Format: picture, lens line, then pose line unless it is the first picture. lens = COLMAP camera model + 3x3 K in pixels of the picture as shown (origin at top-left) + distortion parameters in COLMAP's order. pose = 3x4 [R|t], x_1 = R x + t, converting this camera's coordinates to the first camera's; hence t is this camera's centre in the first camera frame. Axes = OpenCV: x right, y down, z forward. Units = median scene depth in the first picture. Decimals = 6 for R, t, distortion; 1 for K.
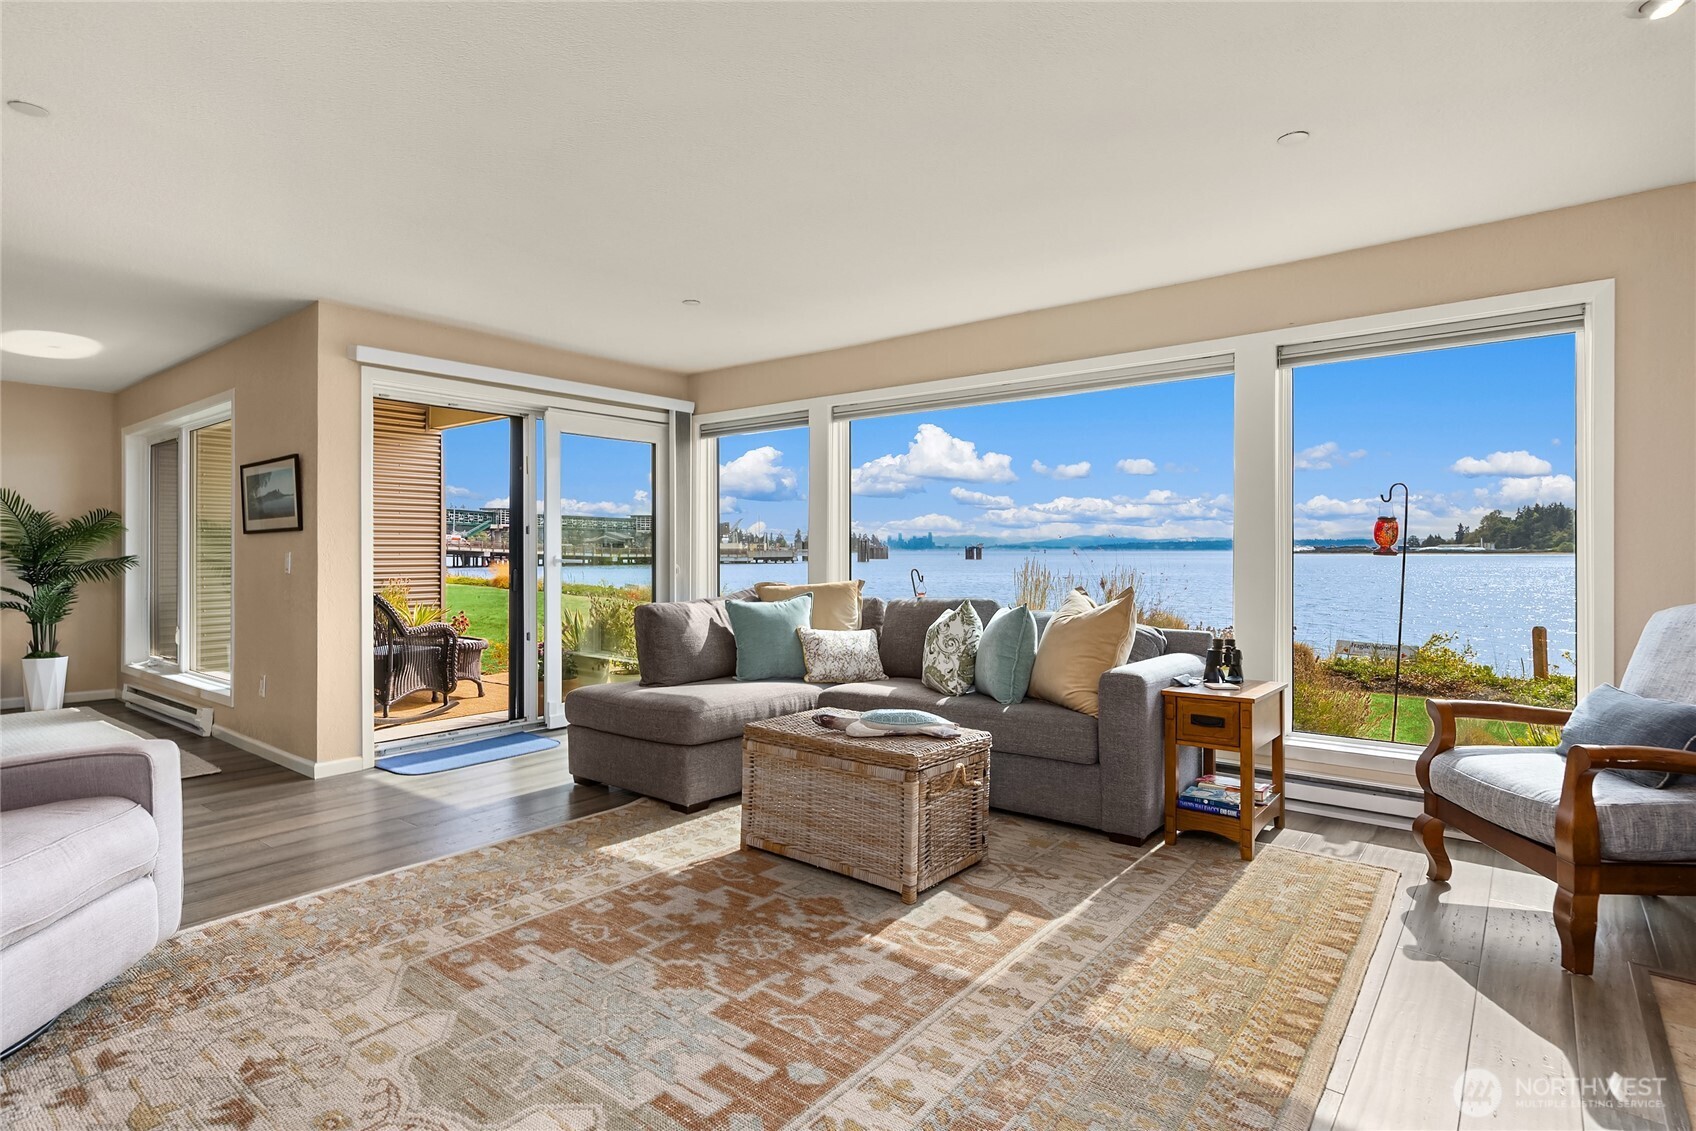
lens RADIAL K [[861.2, 0, 834.2], [0, 861.2, 557.9], [0, 0, 1]] dist [0.007216, 0.001038]
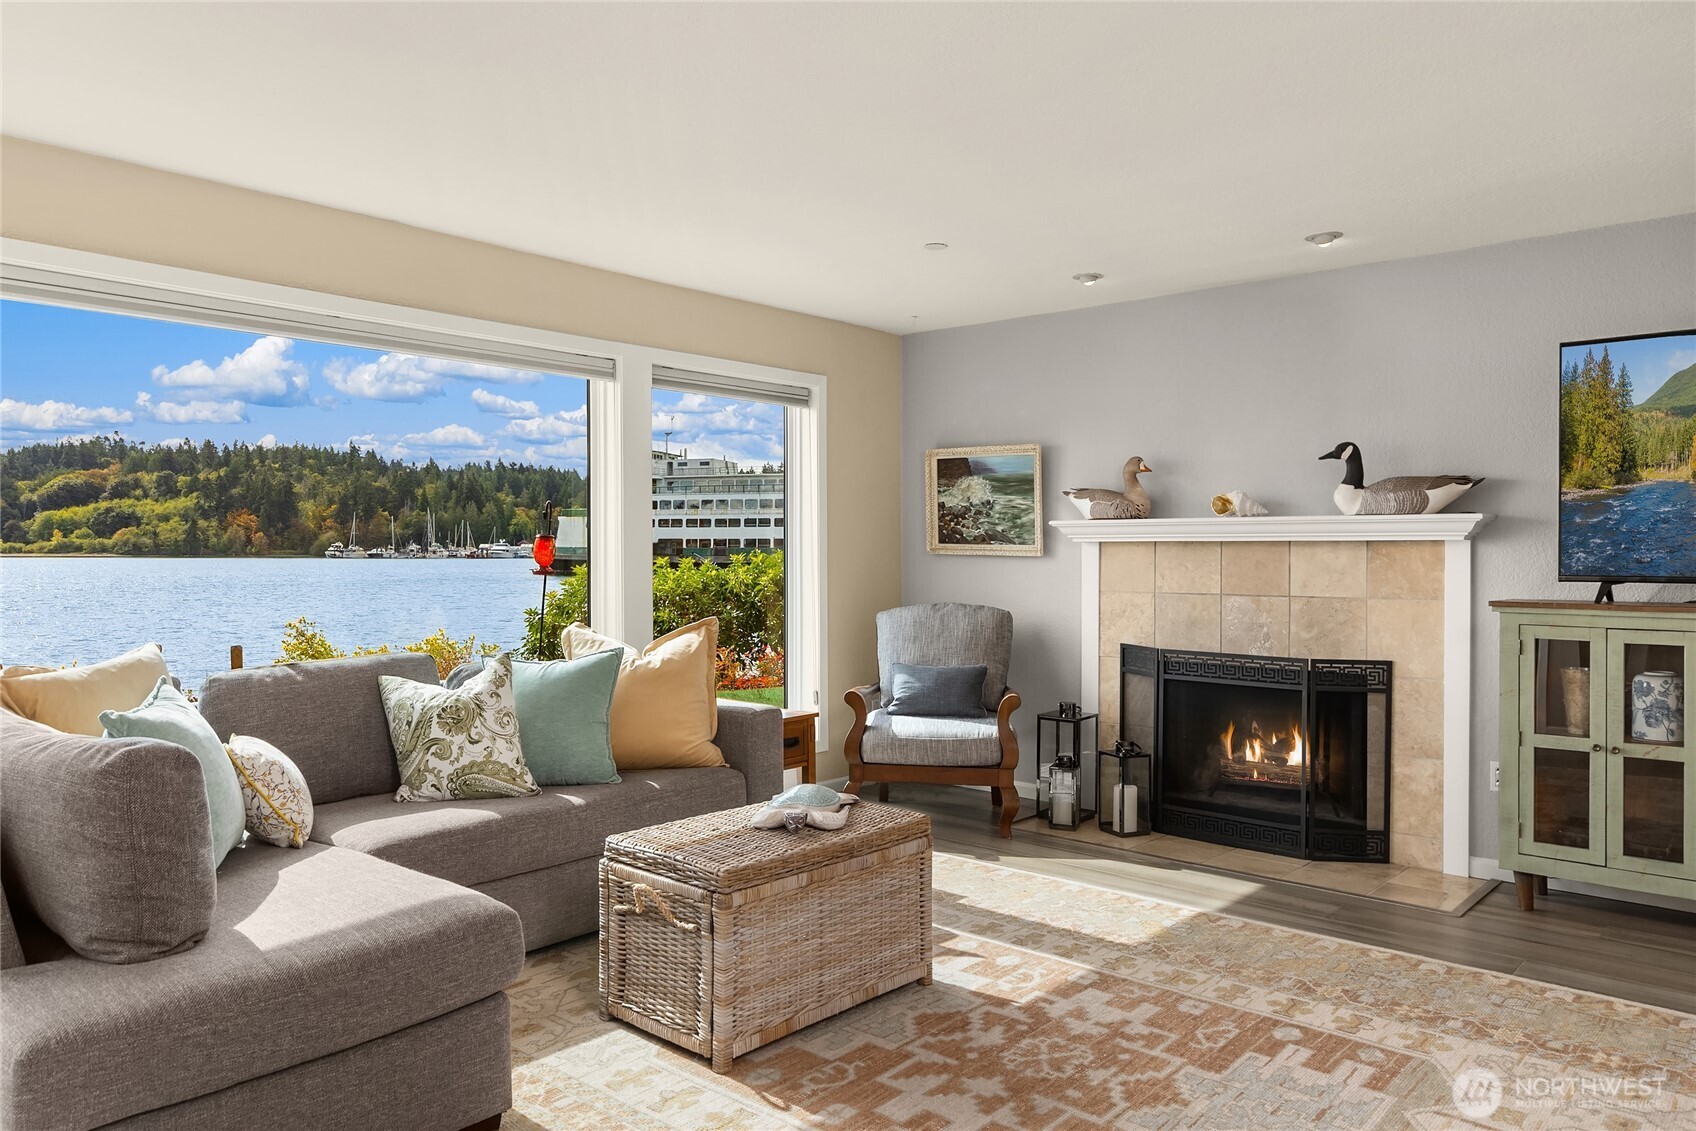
lens RADIAL K [[1133.1, 0, 844.4], [0, 1133.1, 565.1], [0, 0, 1]] dist [0.000924, -0.000976]
pose [[0.052004, -0.011253, 0.998583, -1.223686], [0.005439, 0.999925, 0.010985, -0.050249], [-0.998632, 0.004860, 0.052061, 1.157757]]
